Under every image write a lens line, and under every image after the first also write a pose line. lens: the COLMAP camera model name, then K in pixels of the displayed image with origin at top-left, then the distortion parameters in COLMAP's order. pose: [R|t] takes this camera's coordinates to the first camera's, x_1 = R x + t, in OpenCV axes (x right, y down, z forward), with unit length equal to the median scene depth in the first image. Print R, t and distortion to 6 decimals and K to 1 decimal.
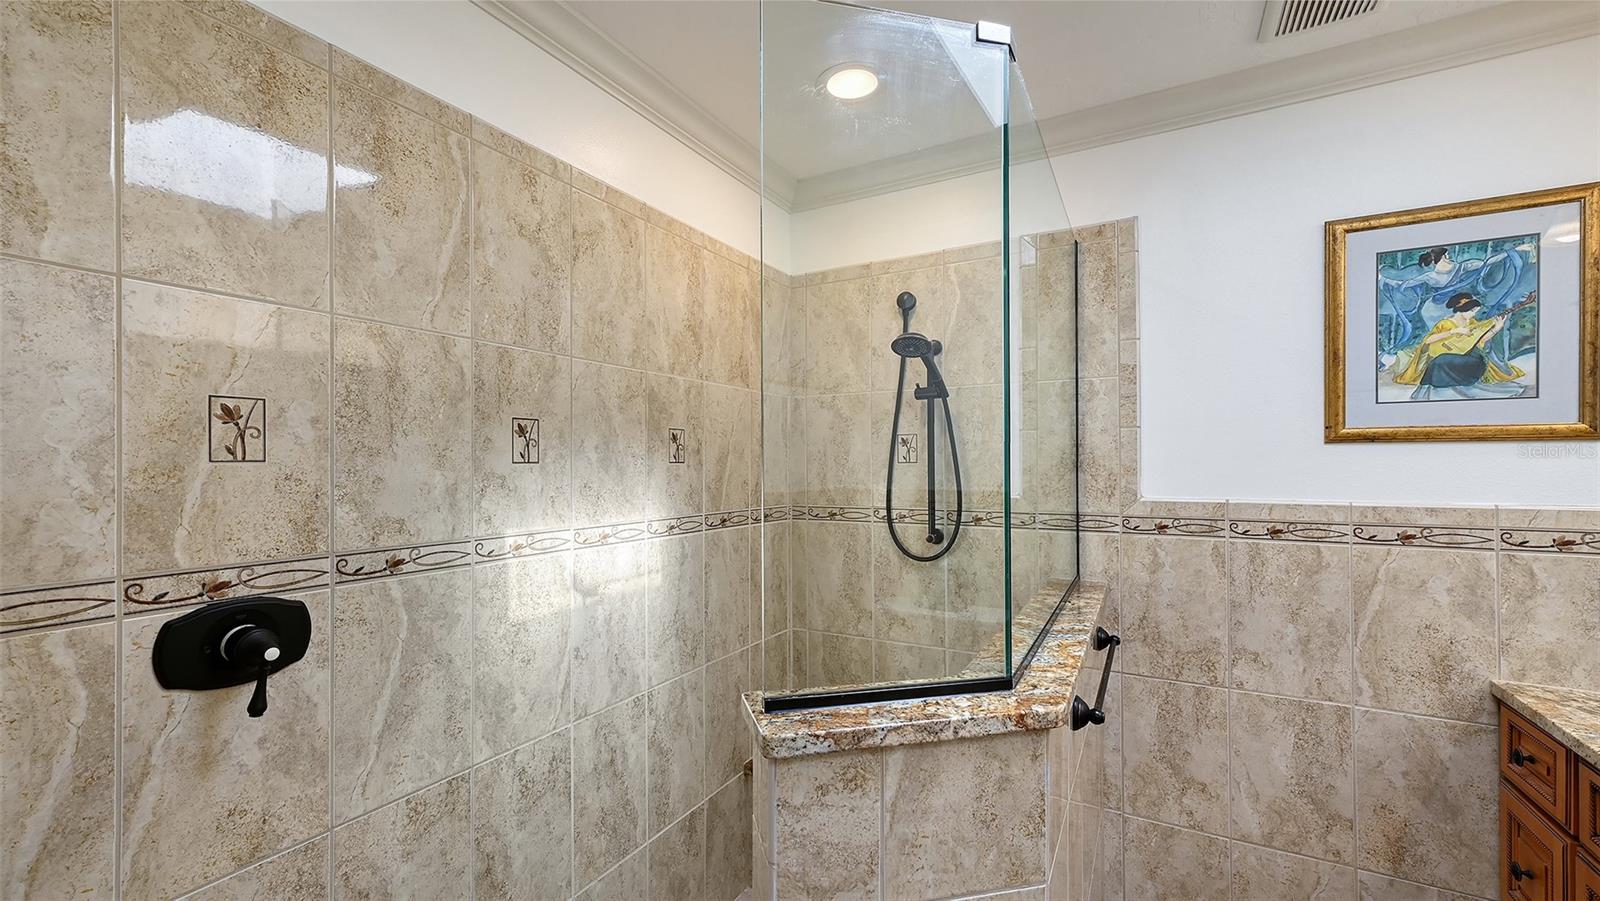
lens RADIAL K [[657.8, 0, 769.0], [0, 657.8, 457.8], [0, 0, 1]] dist [0.005235, 0.000764]
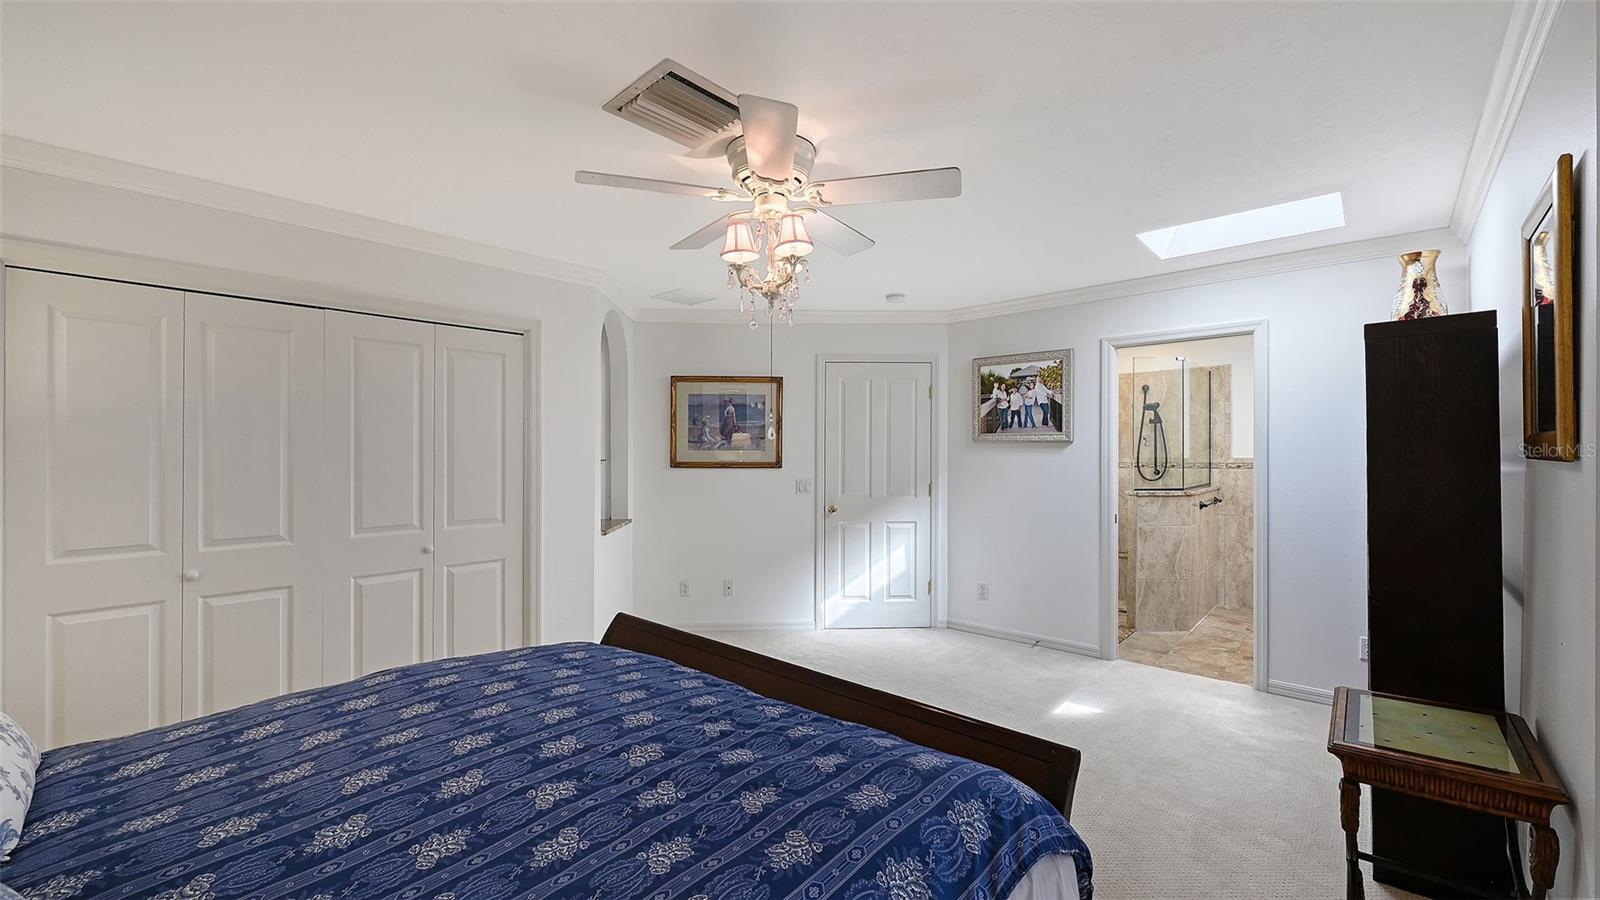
lens RADIAL K [[651.8, 0, 809.0], [0, 651.8, 453.0], [0, 0, 1]] dist [-0.000485, 0.000485]
pose [[0.983101, 0.002509, -0.183045, -0.848132], [-0.001372, 0.999979, 0.006339, 0.026963], [0.183057, -0.005981, 0.983084, -2.441465]]
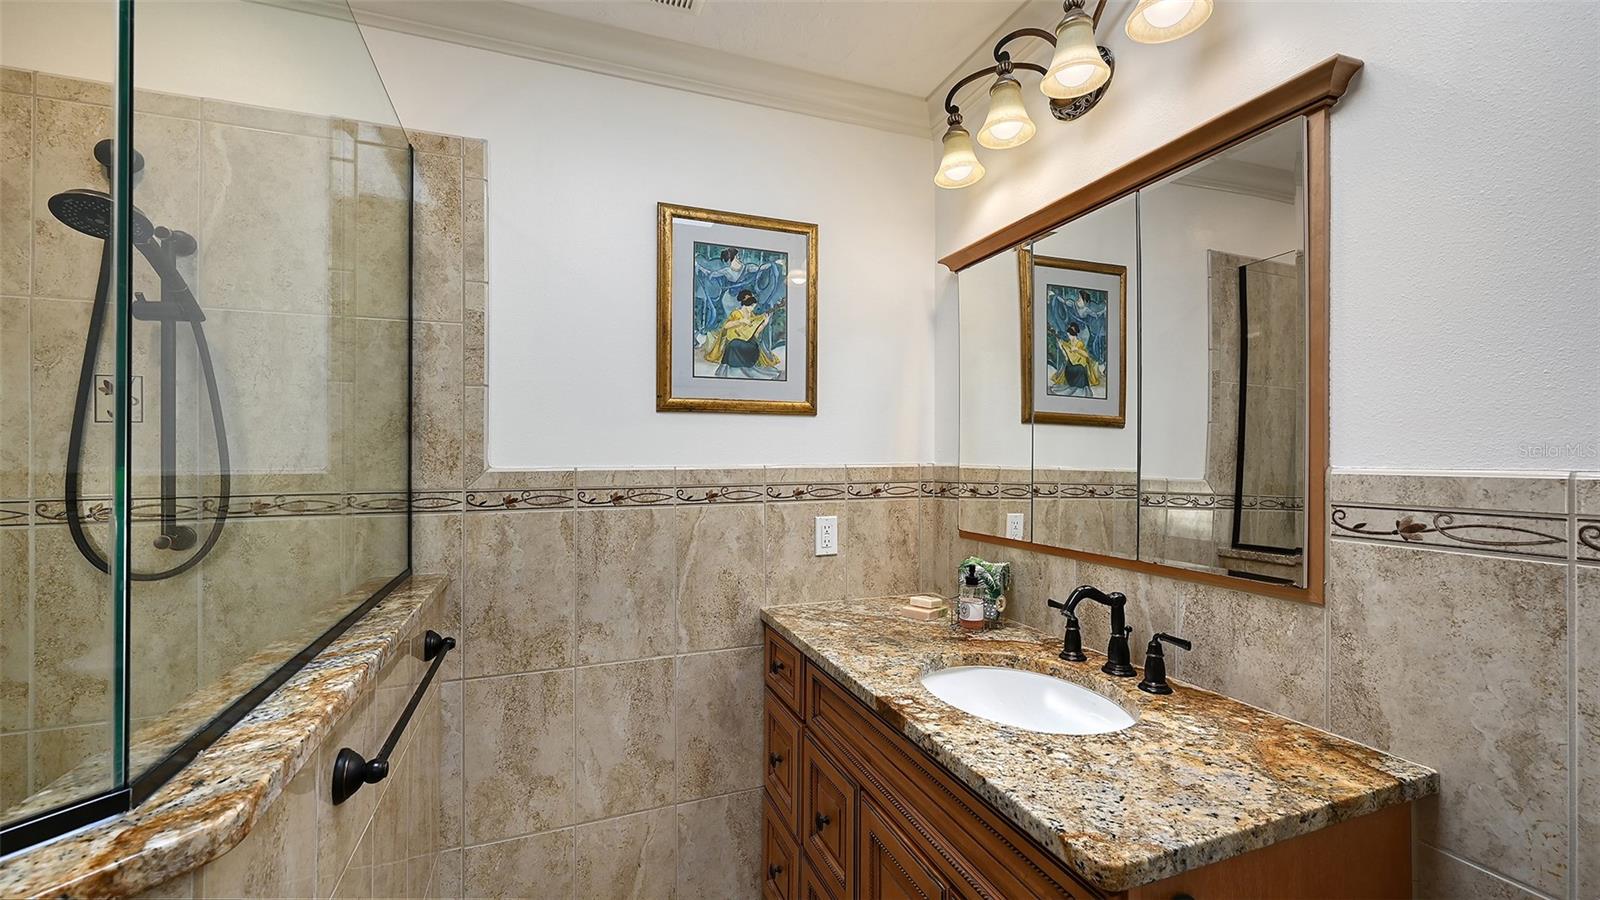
lens RADIAL K [[651.8, 0, 805.1], [0, 651.8, 450.4], [0, 0, 1]] dist [-0.000485, 0.000485]
pose [[0.622768, 0.007636, 0.782370, 0.167099], [-0.004252, 0.999971, -0.006375, 0.043323], [-0.782395, 0.000644, 0.622782, 0.158748]]
